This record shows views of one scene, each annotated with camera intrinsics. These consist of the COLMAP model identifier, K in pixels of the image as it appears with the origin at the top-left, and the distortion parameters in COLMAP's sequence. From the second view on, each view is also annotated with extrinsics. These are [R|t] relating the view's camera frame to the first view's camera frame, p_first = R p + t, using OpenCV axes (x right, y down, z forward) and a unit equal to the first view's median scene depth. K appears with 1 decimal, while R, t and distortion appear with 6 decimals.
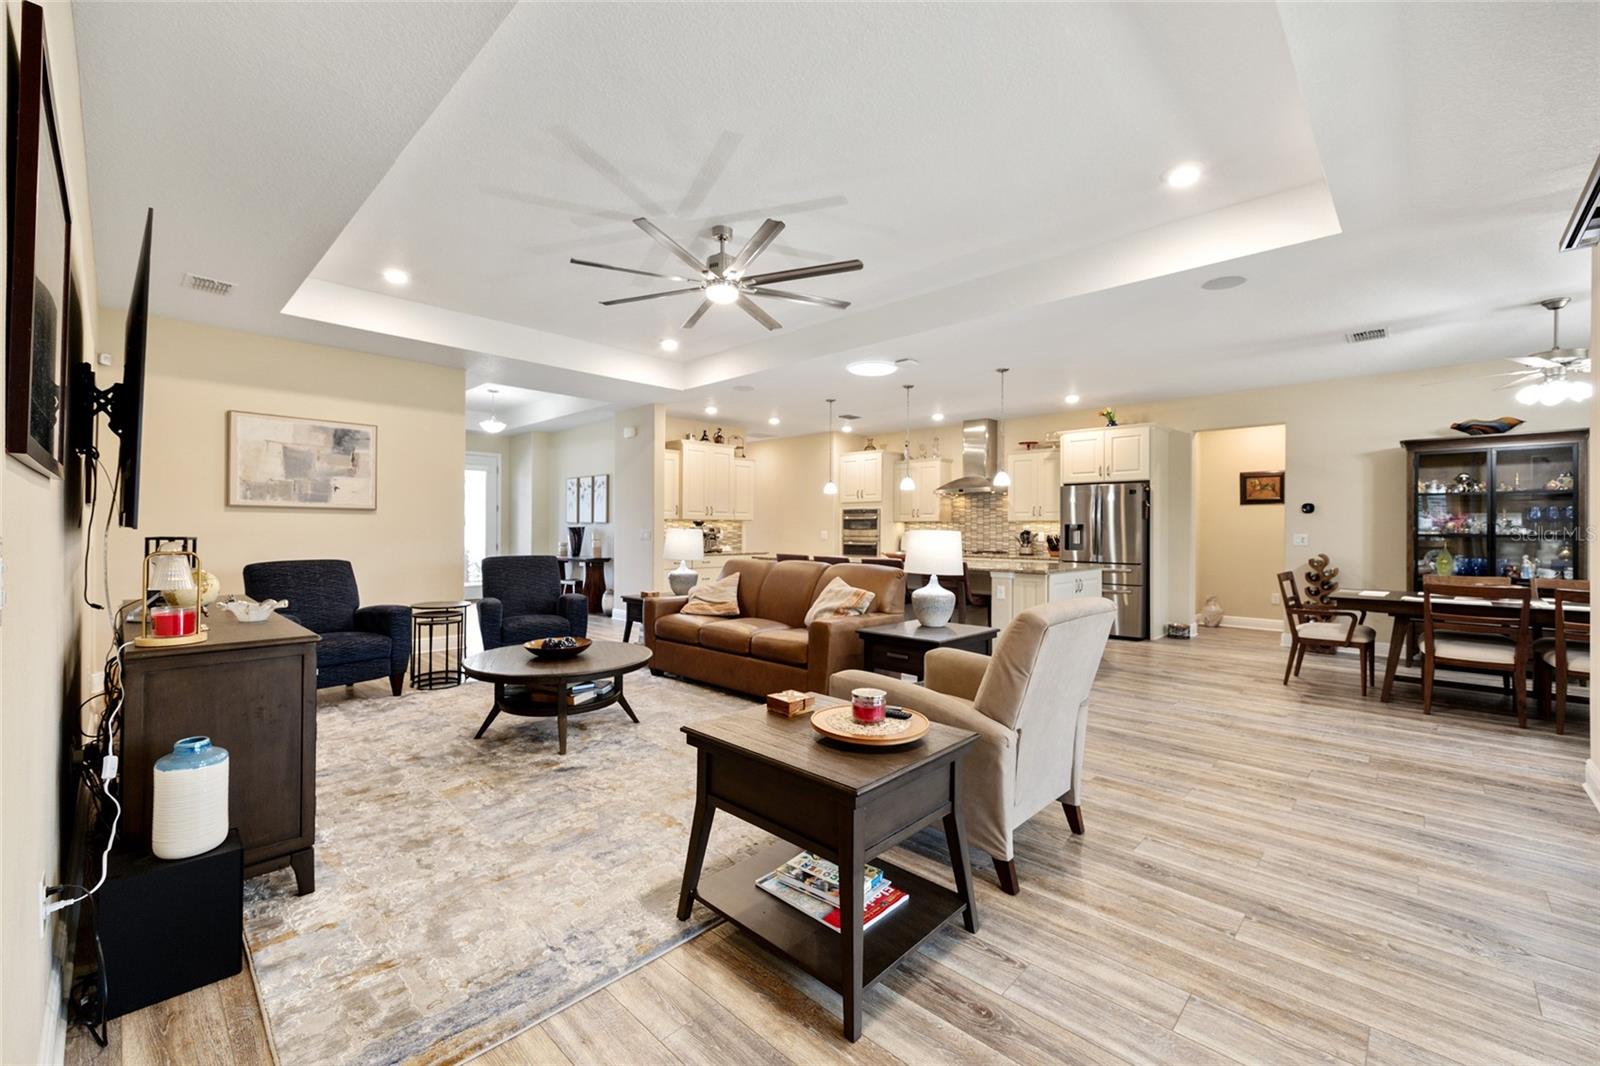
lens RADIAL K [[652.7, 0, 803.4], [0, 652.7, 528.2], [0, 0, 1]] dist [-0.002754, 0.002001]
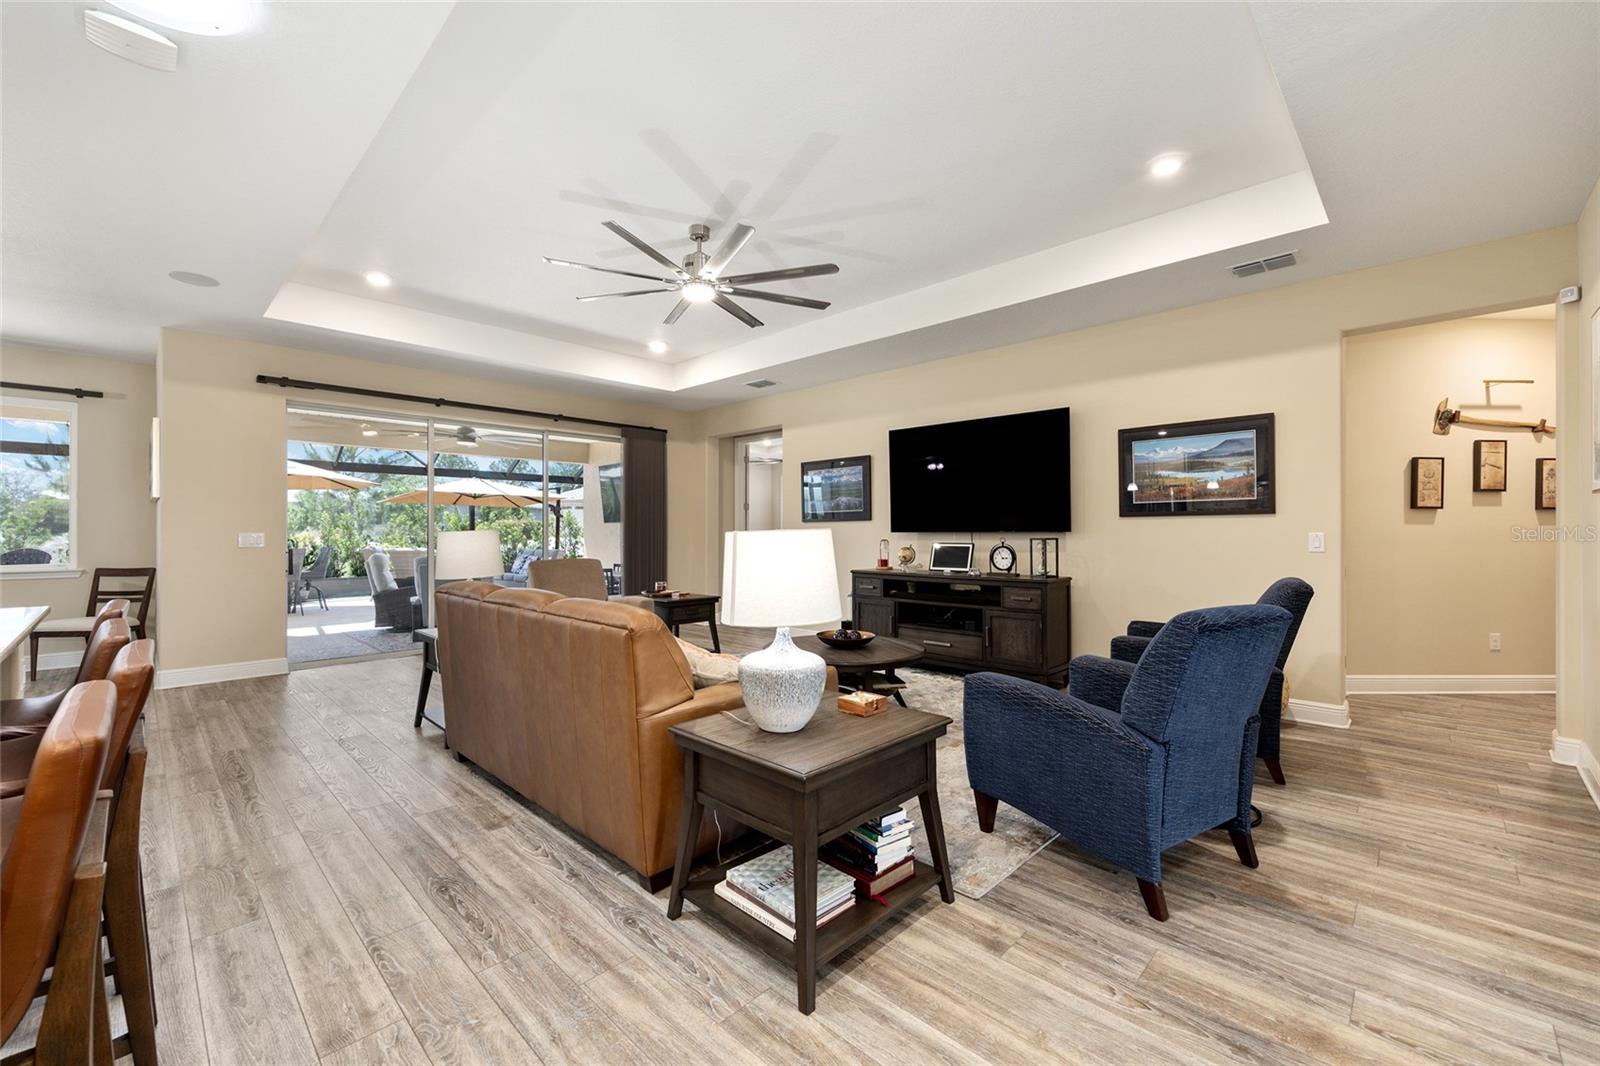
lens RADIAL K [[652.7, 0, 805.2], [0, 652.7, 529.9], [0, 0, 1]] dist [-0.002754, 0.002001]
pose [[-0.999928, -0.006433, 0.010150, -0.164061], [-0.006495, 0.999960, -0.006091, 0.002830], [-0.010110, -0.006157, -0.999930, 1.114690]]
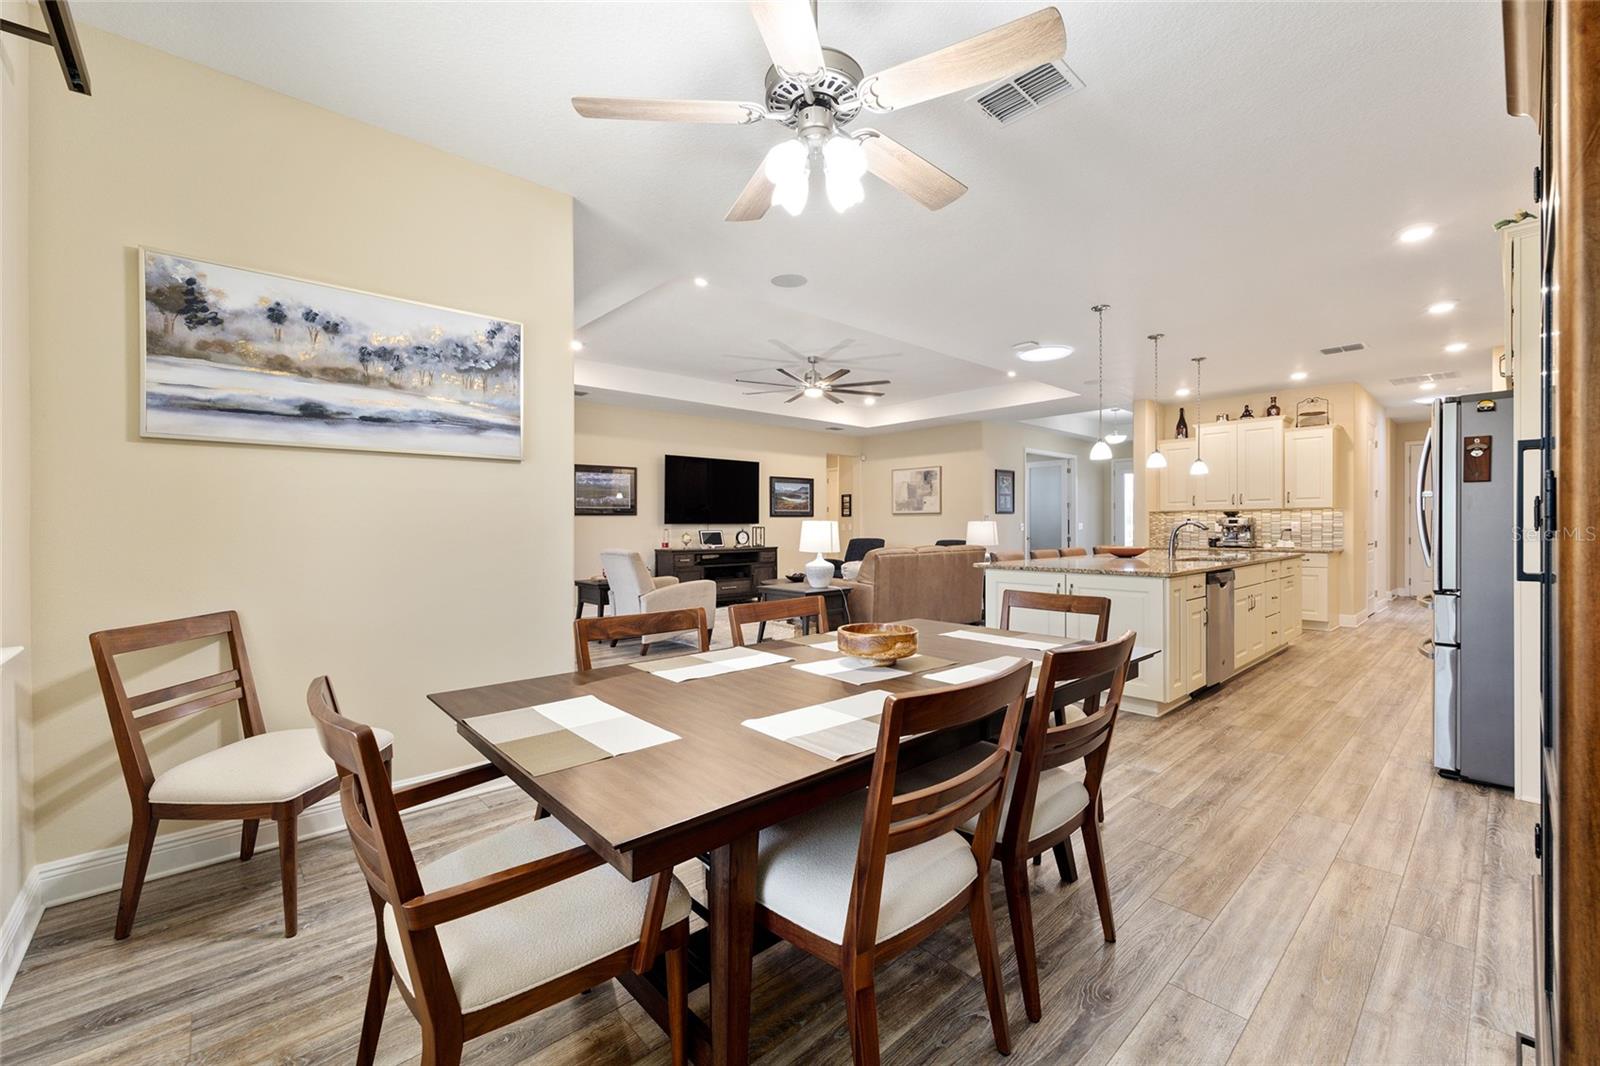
lens RADIAL K [[652.7, 0, 813.2], [0, 652.7, 517.0], [0, 0, 1]] dist [-0.002754, 0.002001]
pose [[-0.057331, -0.019469, -0.998165, 0.949428], [0.007144, 0.999776, -0.019911, 0.012998], [0.998330, -0.008272, -0.057179, 0.618706]]
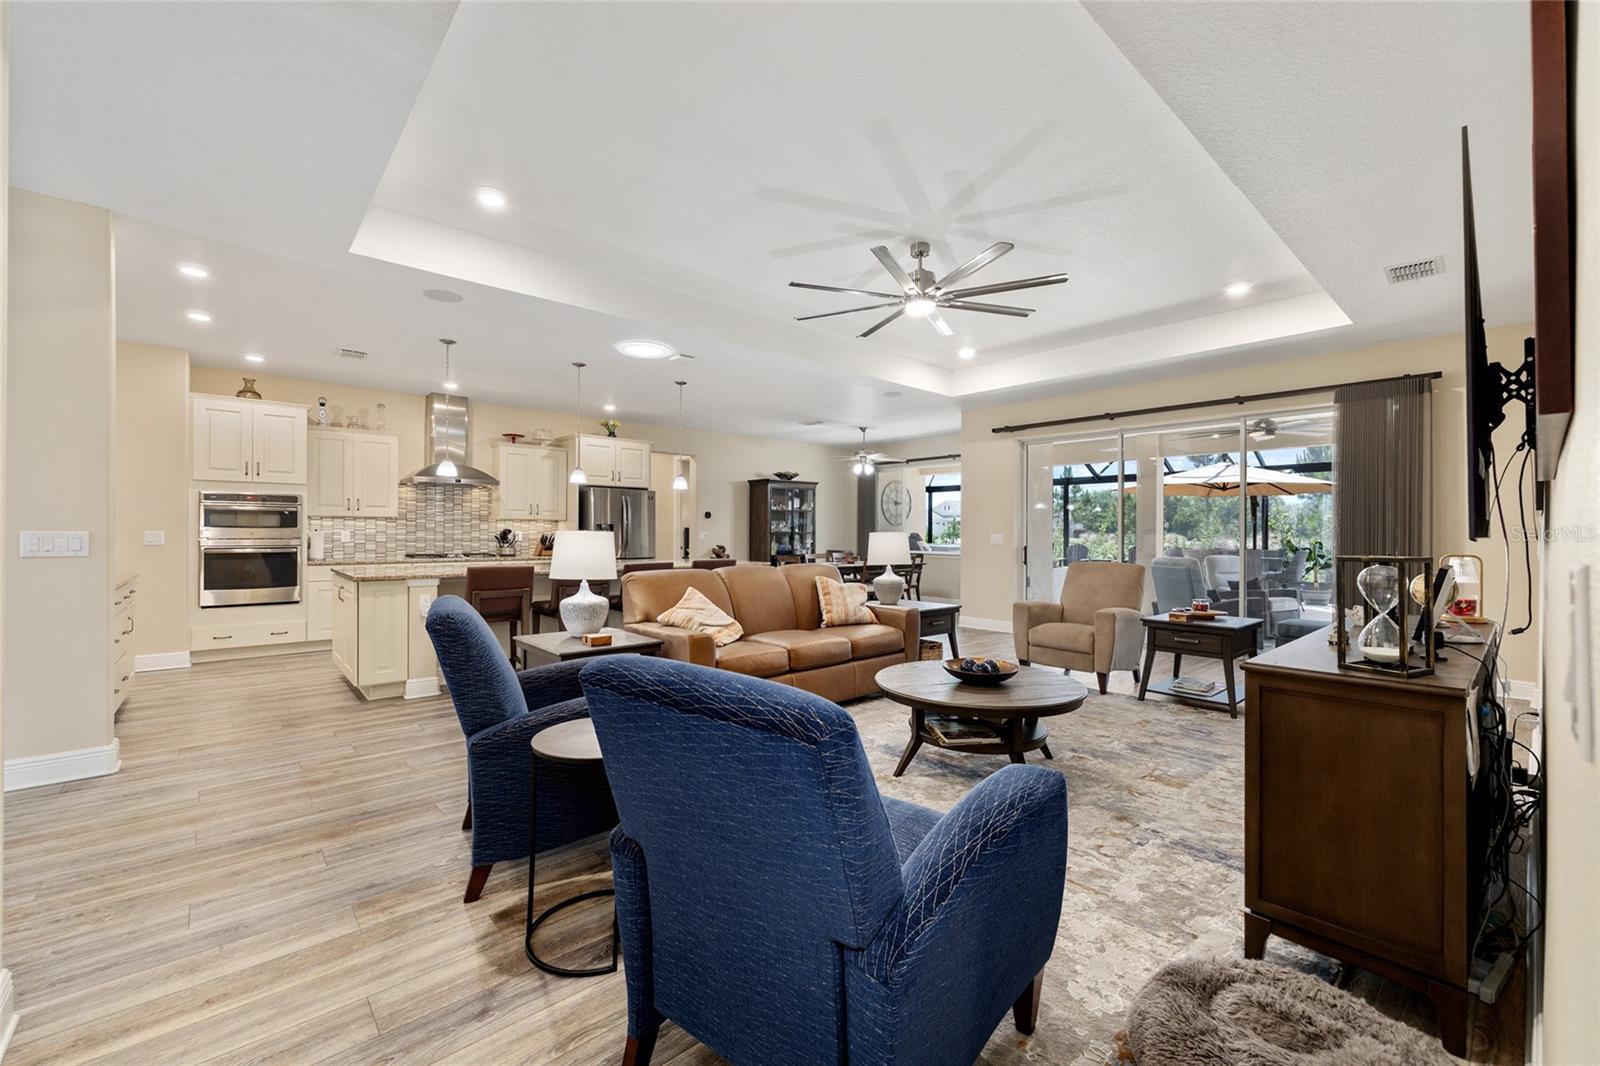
lens RADIAL K [[652.7, 0, 801.3], [0, 652.7, 534.7], [0, 0, 1]] dist [-0.002754, 0.002001]
pose [[0.087297, -0.010085, 0.996131, -0.662721], [-0.008434, 0.999905, 0.010863, -0.003060], [-0.996147, -0.009350, 0.087204, 0.613804]]
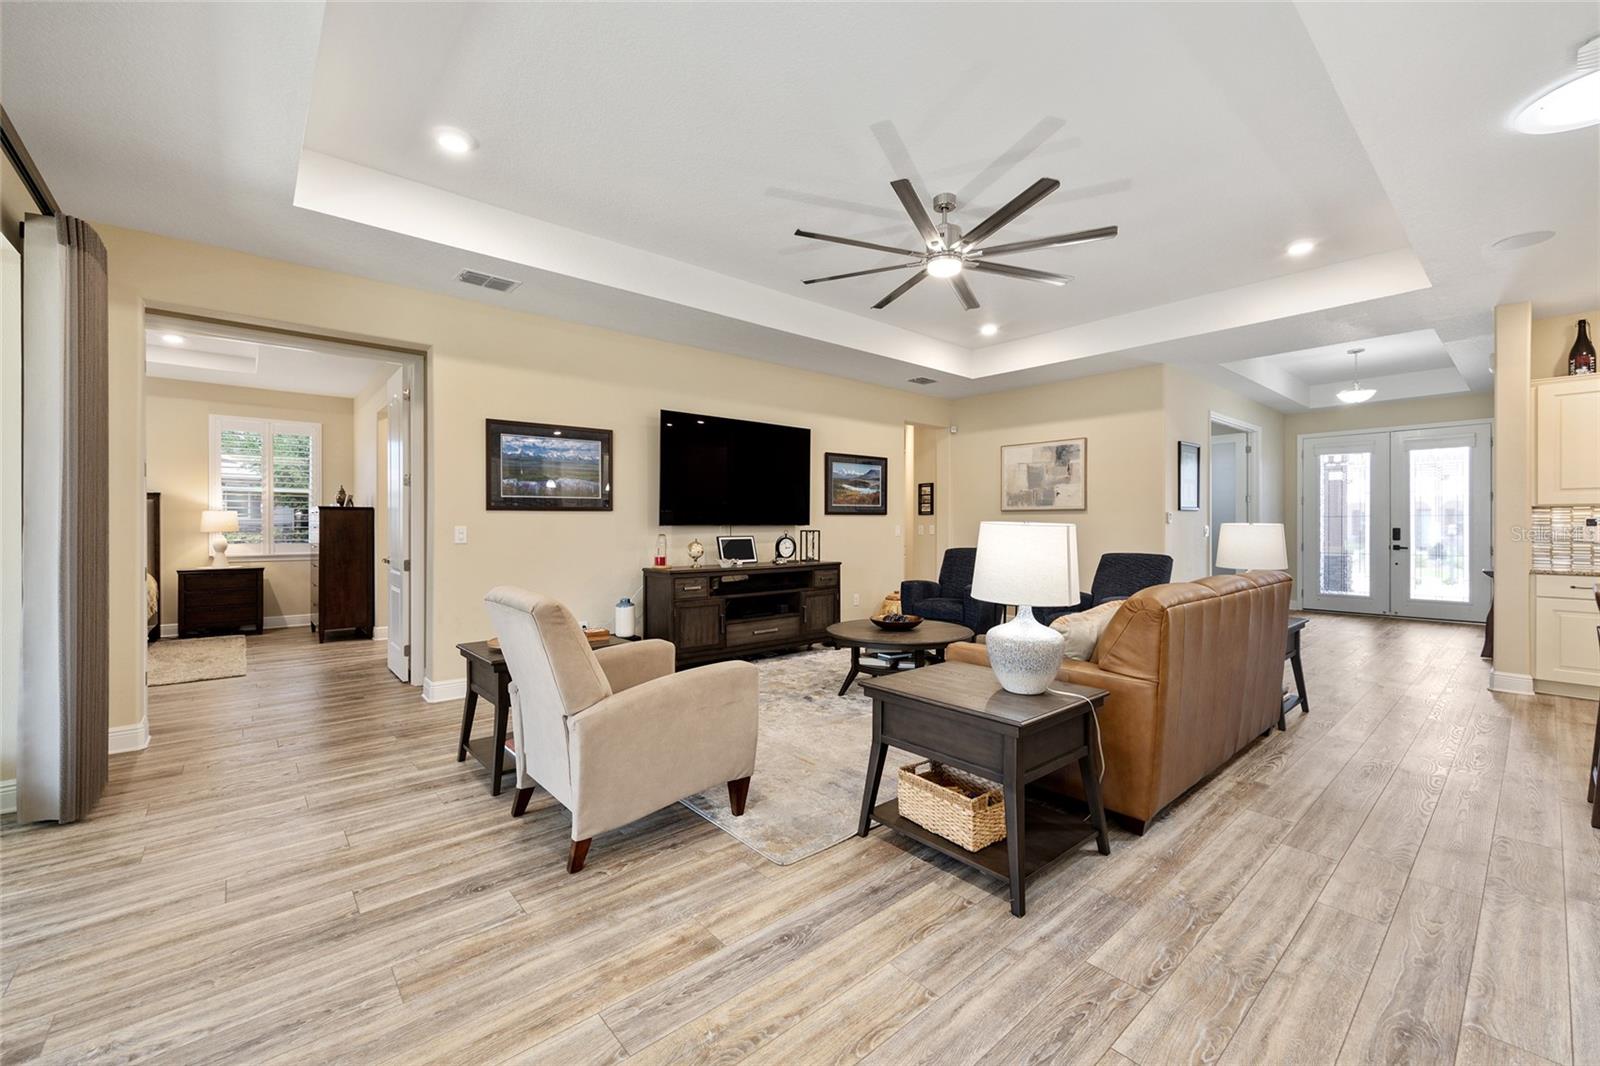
lens RADIAL K [[652.7, 0, 806.8], [0, 652.7, 523.6], [0, 0, 1]] dist [-0.002754, 0.002001]
pose [[-0.090362, -0.009551, -0.995863, 0.453949], [0.003522, 0.999945, -0.009910, 0.005375], [0.995903, -0.004403, -0.090323, 0.499821]]
